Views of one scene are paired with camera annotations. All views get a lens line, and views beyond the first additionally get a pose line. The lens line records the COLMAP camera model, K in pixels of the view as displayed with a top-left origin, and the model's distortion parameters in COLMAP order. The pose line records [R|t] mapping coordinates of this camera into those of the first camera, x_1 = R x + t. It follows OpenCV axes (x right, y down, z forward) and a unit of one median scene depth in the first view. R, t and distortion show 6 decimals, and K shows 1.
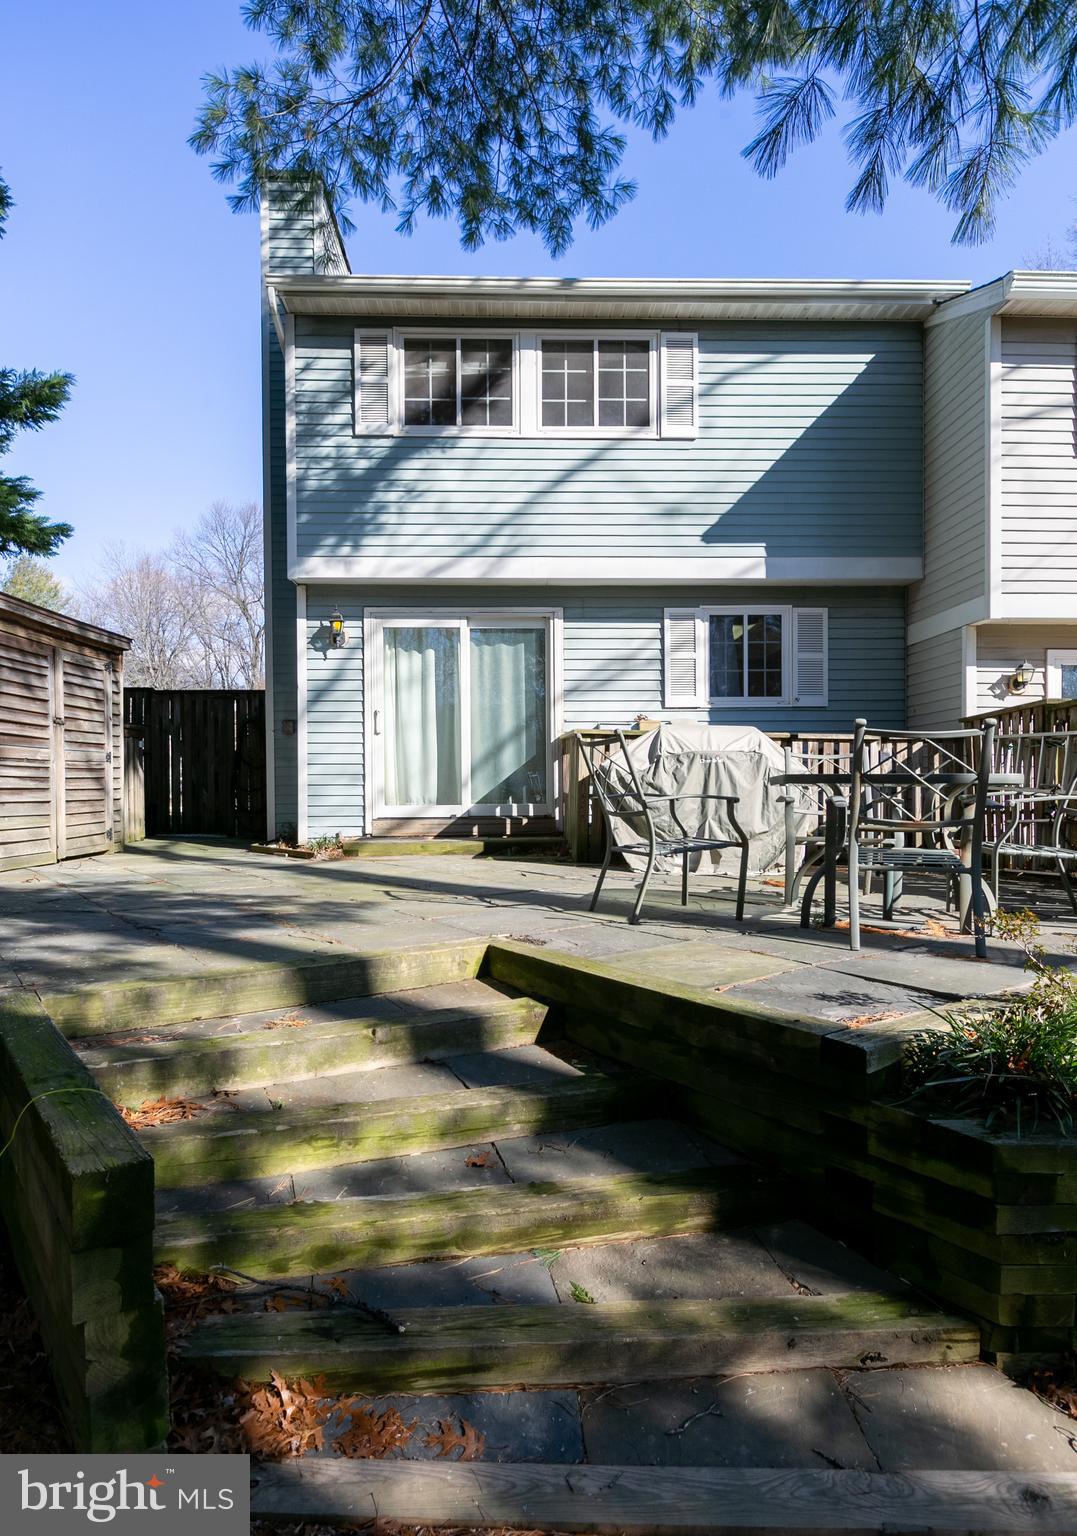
lens RADIAL K [[1021.8, 0, 541.1], [0, 1021.8, 828.3], [0, 0, 1]] dist [-0.002811, 0.000222]
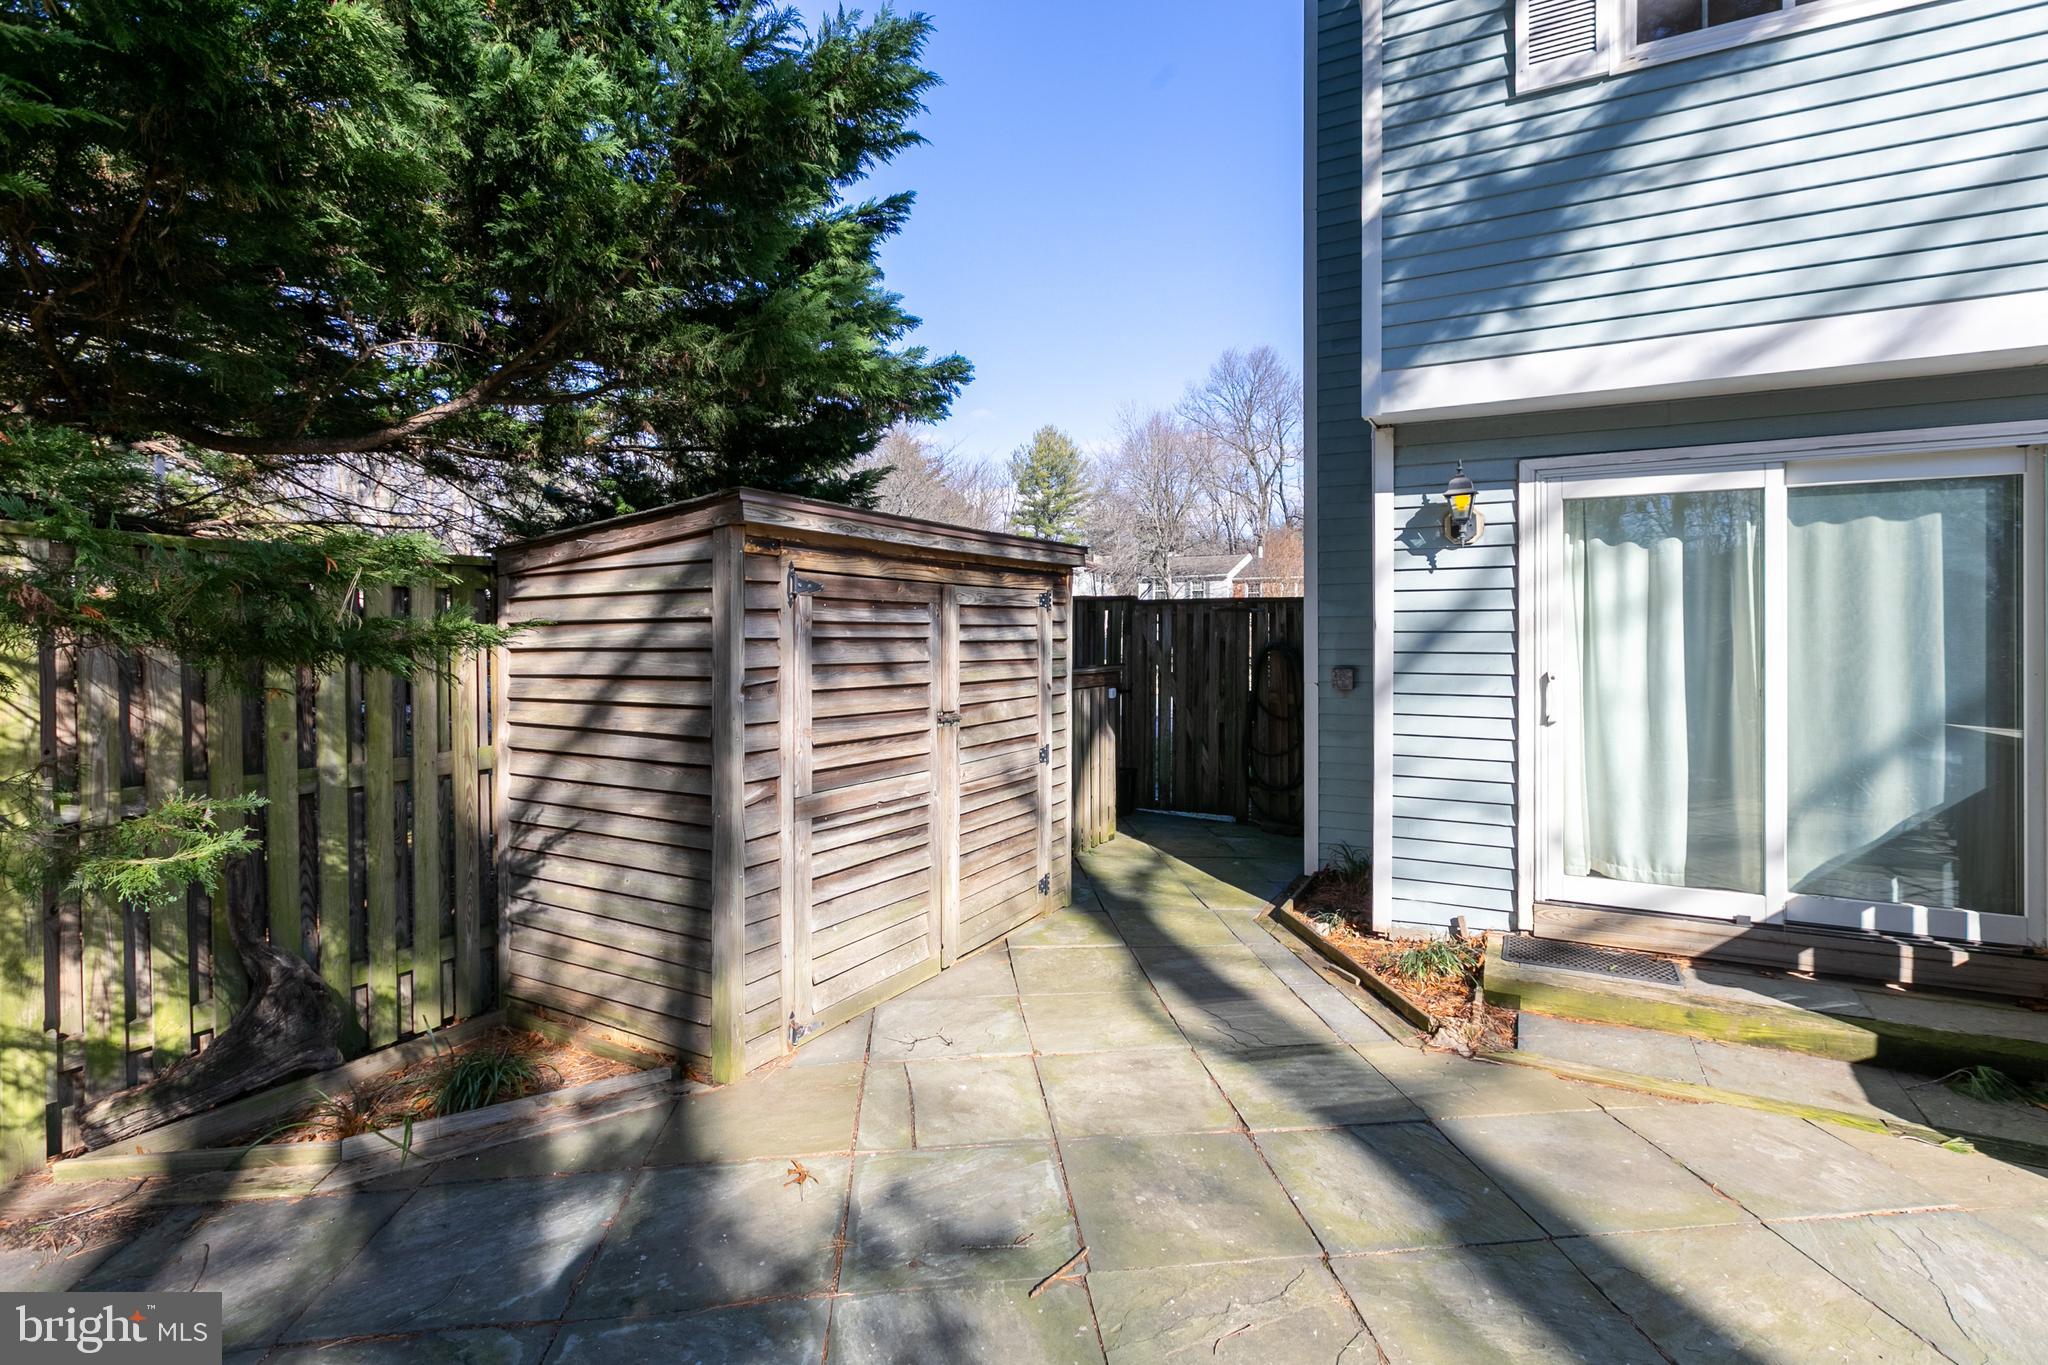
lens RADIAL K [[1040.1, 0, 1024.0], [0, 1040.1, 682.5], [0, 0, 1]] dist [-0.003063, -0.000894]
pose [[0.879772, 0.013027, -0.475218, -0.154752], [-0.010620, 0.999914, 0.007748, -0.119772], [0.475278, -0.001770, 0.879834, 0.483747]]
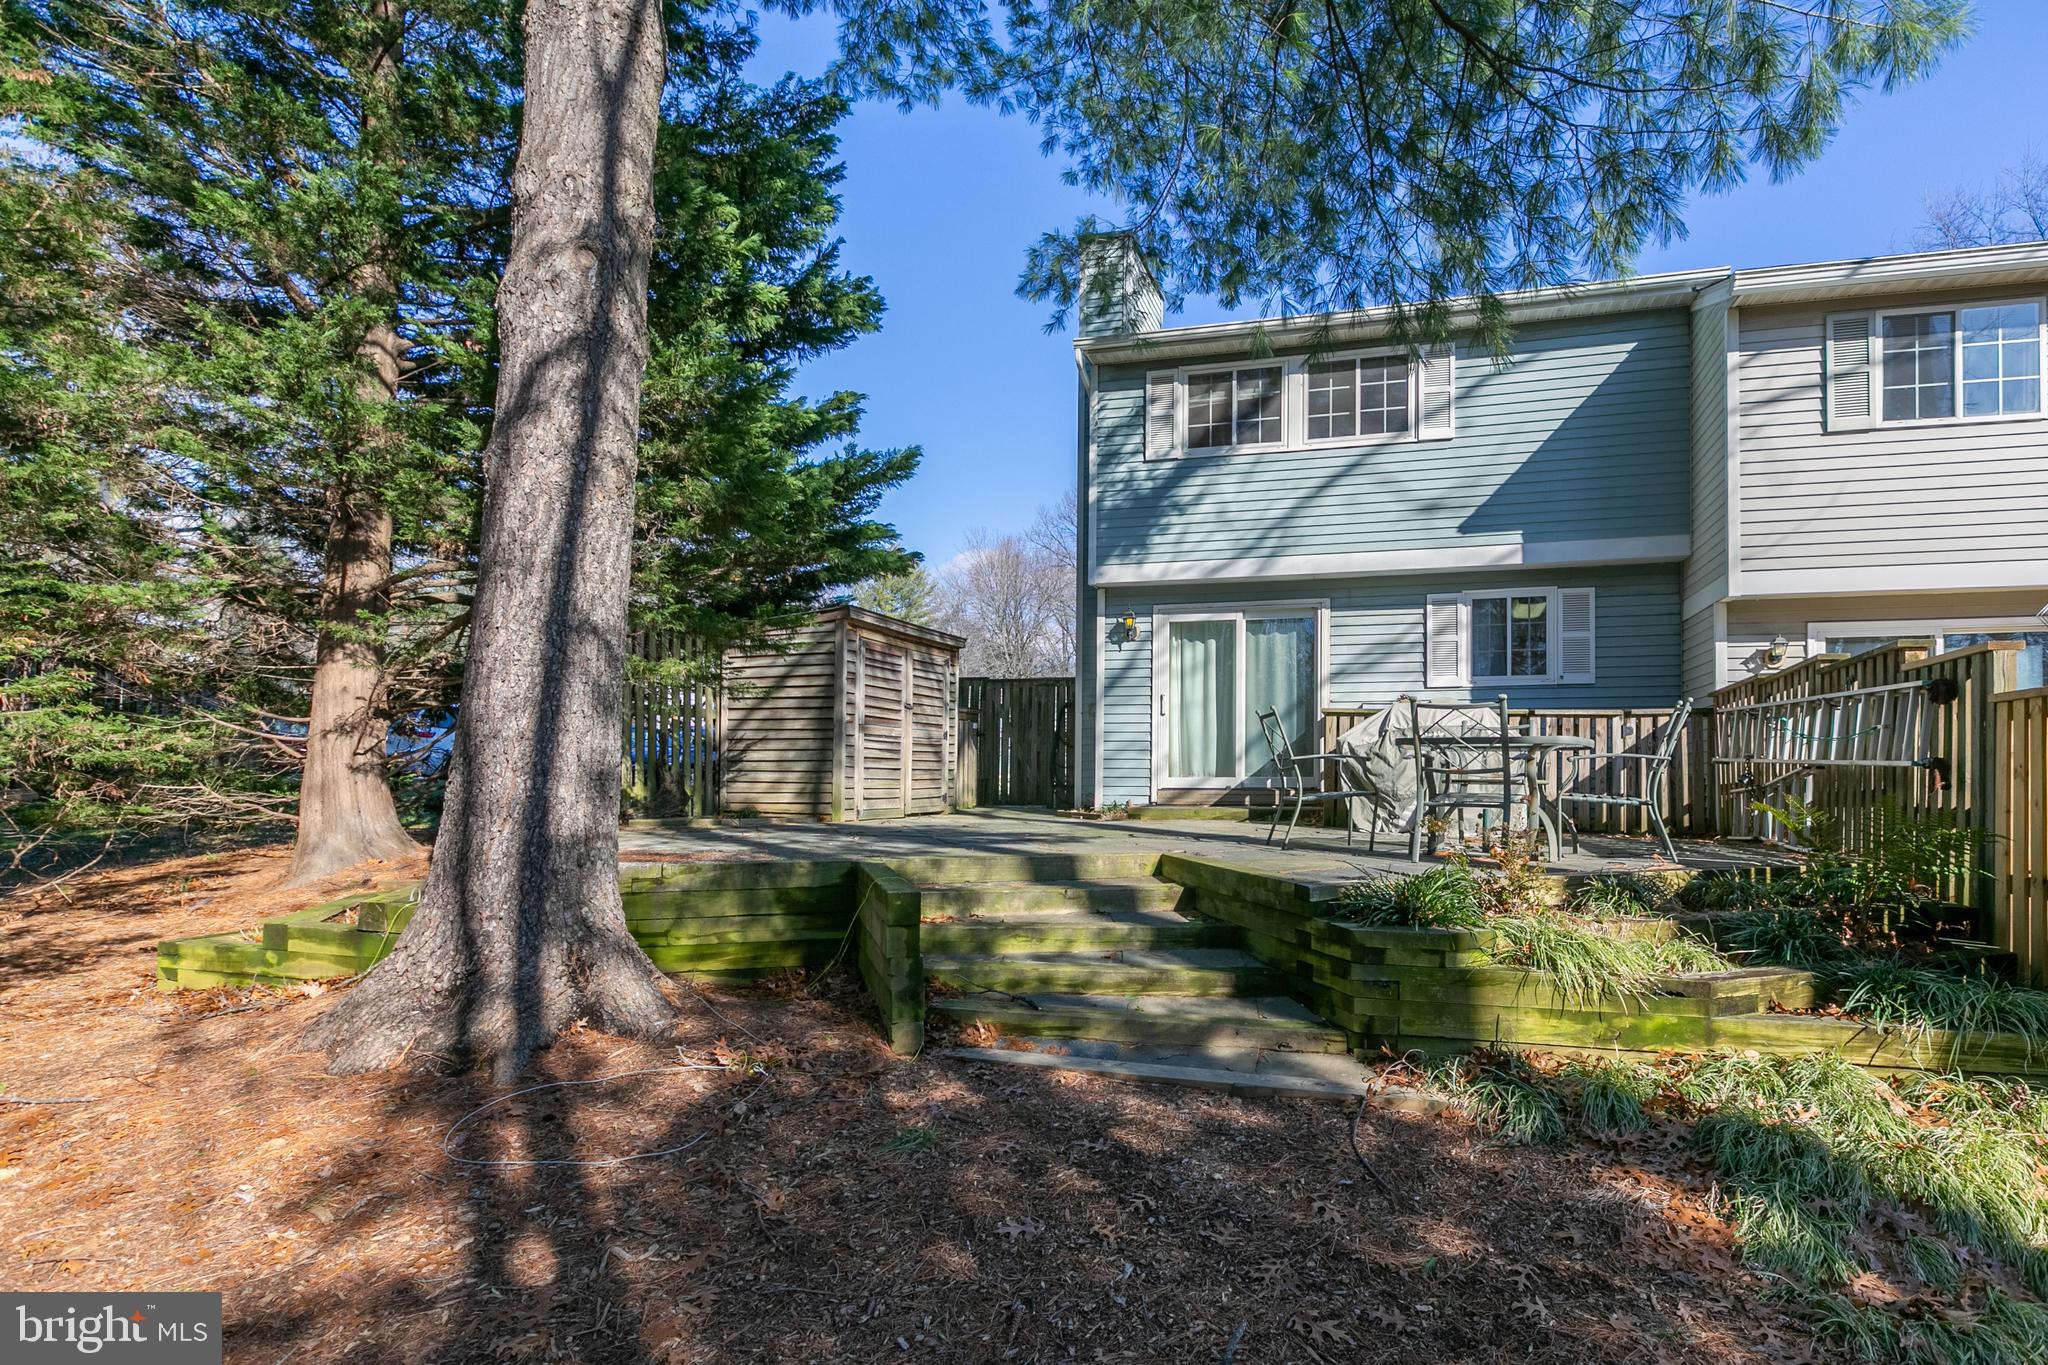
lens RADIAL K [[1046.3, 0, 1028.3], [0, 1046.3, 761.0], [0, 0, 1]] dist [0.001371, 0.000458]
pose [[0.945379, 0.005334, -0.325929, 0.084601], [-0.021881, 0.998649, -0.047124, 0.018987], [0.325237, 0.051682, 0.944219, -0.161473]]
